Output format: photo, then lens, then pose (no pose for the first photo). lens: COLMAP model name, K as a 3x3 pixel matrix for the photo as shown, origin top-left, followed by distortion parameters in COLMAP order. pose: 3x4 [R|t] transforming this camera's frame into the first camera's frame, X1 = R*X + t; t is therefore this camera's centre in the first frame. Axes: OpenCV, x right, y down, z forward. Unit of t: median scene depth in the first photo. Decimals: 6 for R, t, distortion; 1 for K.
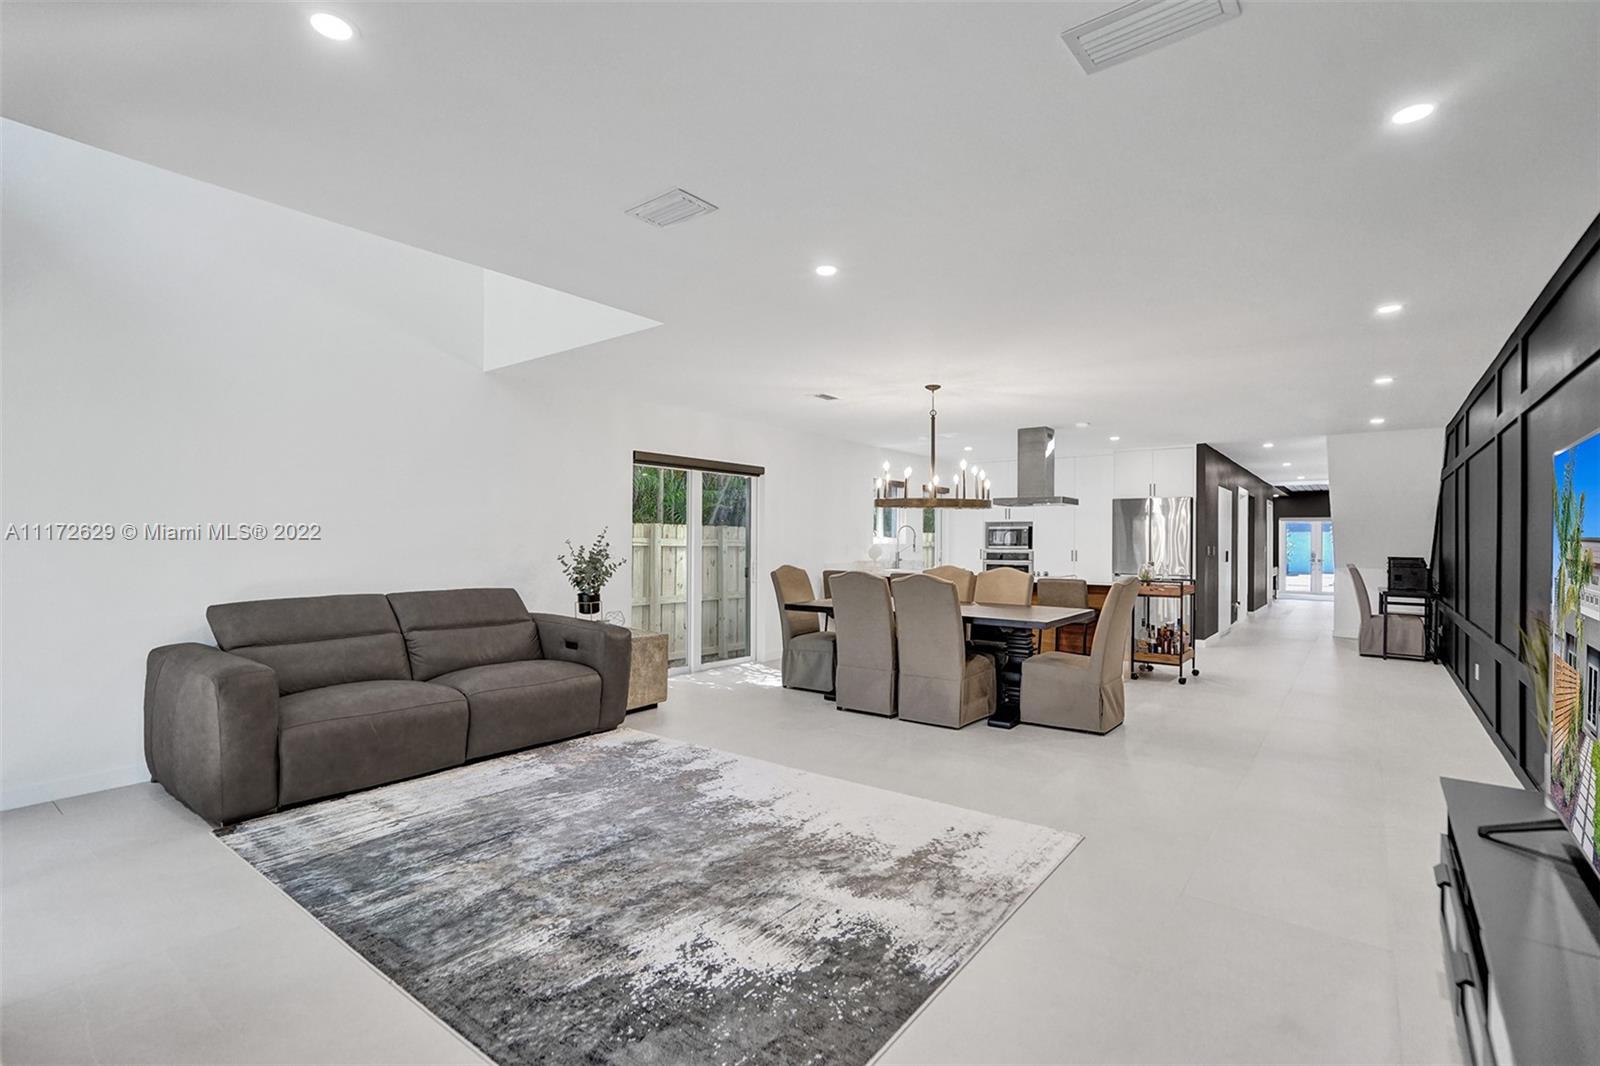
lens RADIAL K [[763.5, 0, 793.5], [0, 763.5, 534.0], [0, 0, 1]] dist [0.000569, 0.000215]
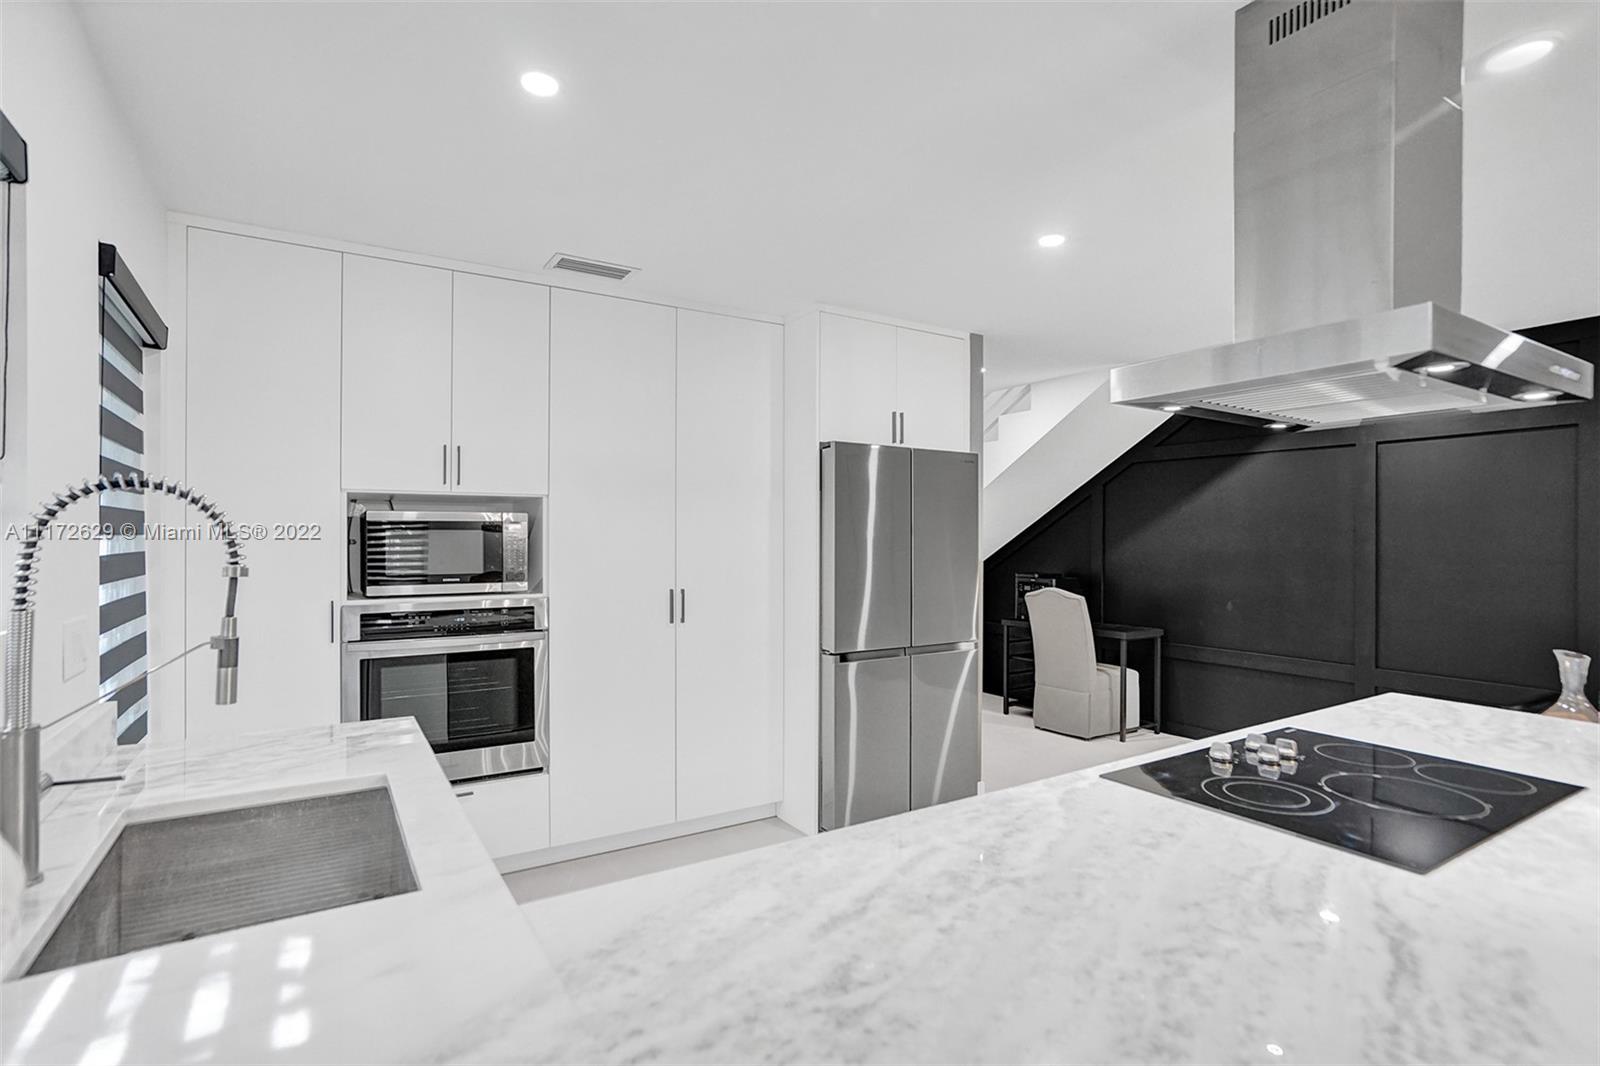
lens RADIAL K [[759.0, 0, 752.8], [0, 759.0, 531.8], [0, 0, 1]] dist [-0.032663, -0.000114]
pose [[0.380793, 0.003419, 0.924654, 0.089479], [-0.006853, 0.999976, -0.000875, -0.003869], [-0.924635, -0.006003, 0.380808, 0.951780]]
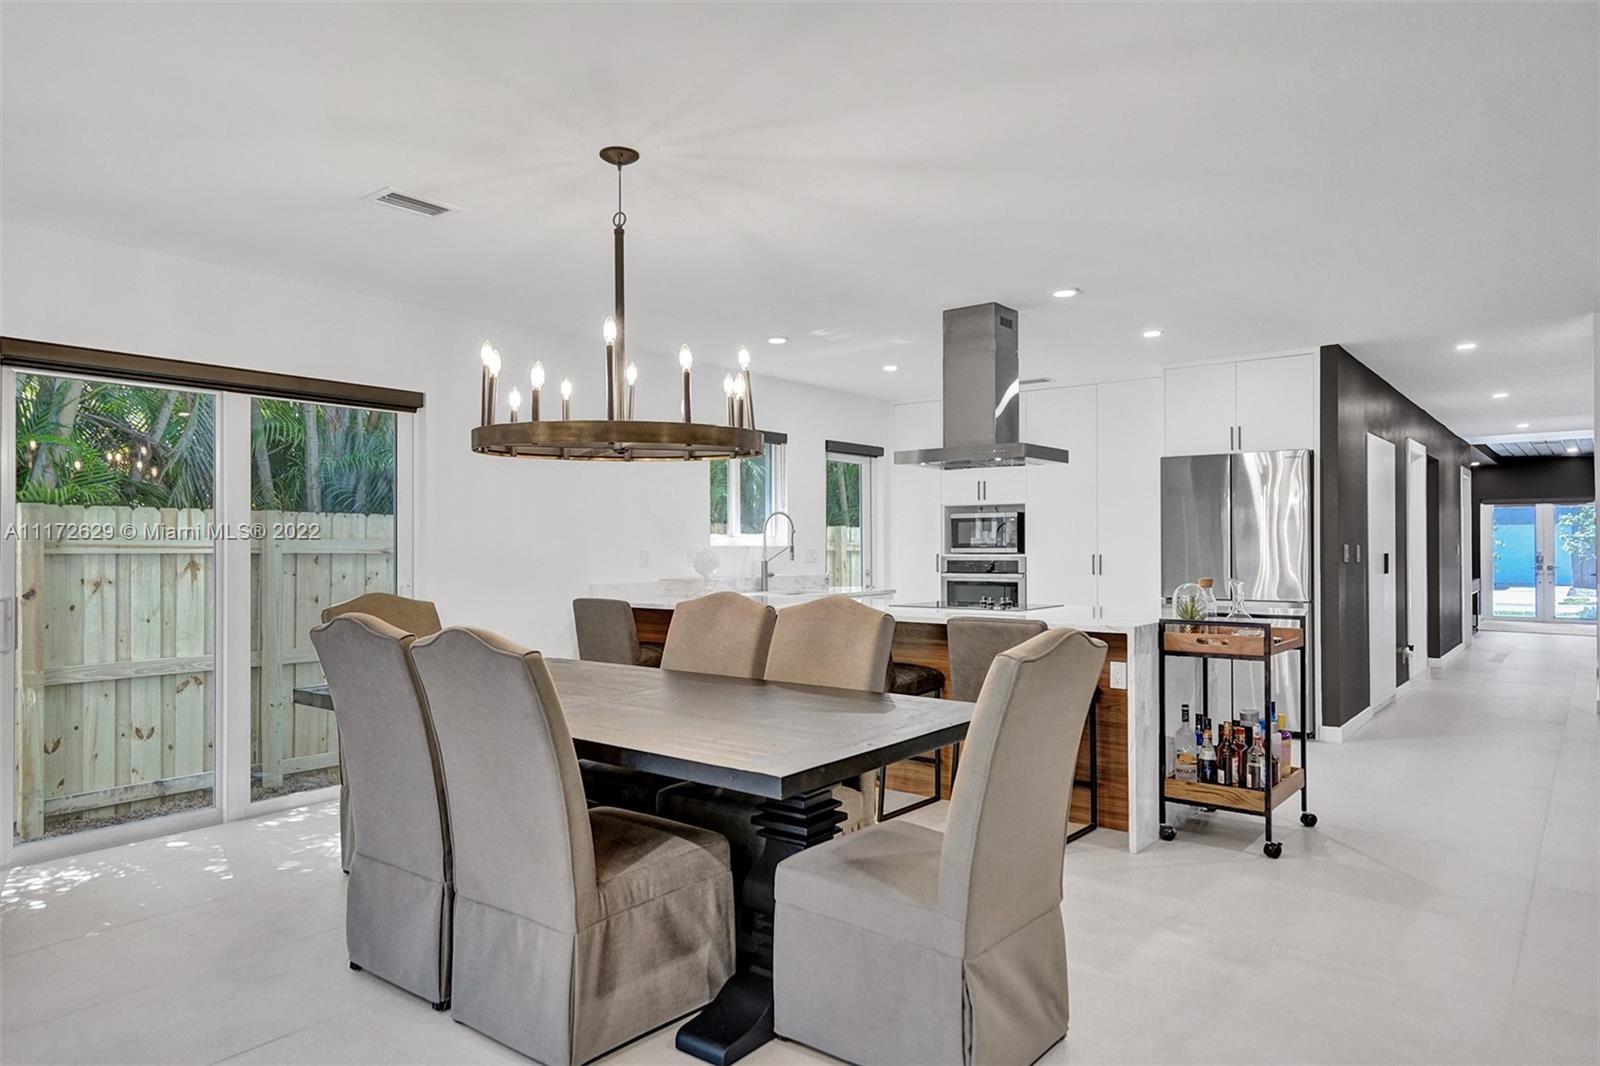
lens RADIAL K [[1022.1, 0, 773.0], [0, 1022.1, 534.6], [0, 0, 1]] dist [-0.009279, 0.051204]
pose [[0.999420, -0.010196, -0.032497, 0.180887], [0.010123, 0.999946, -0.002396, 0.007179], [0.032520, 0.002065, 0.999469, 0.298488]]
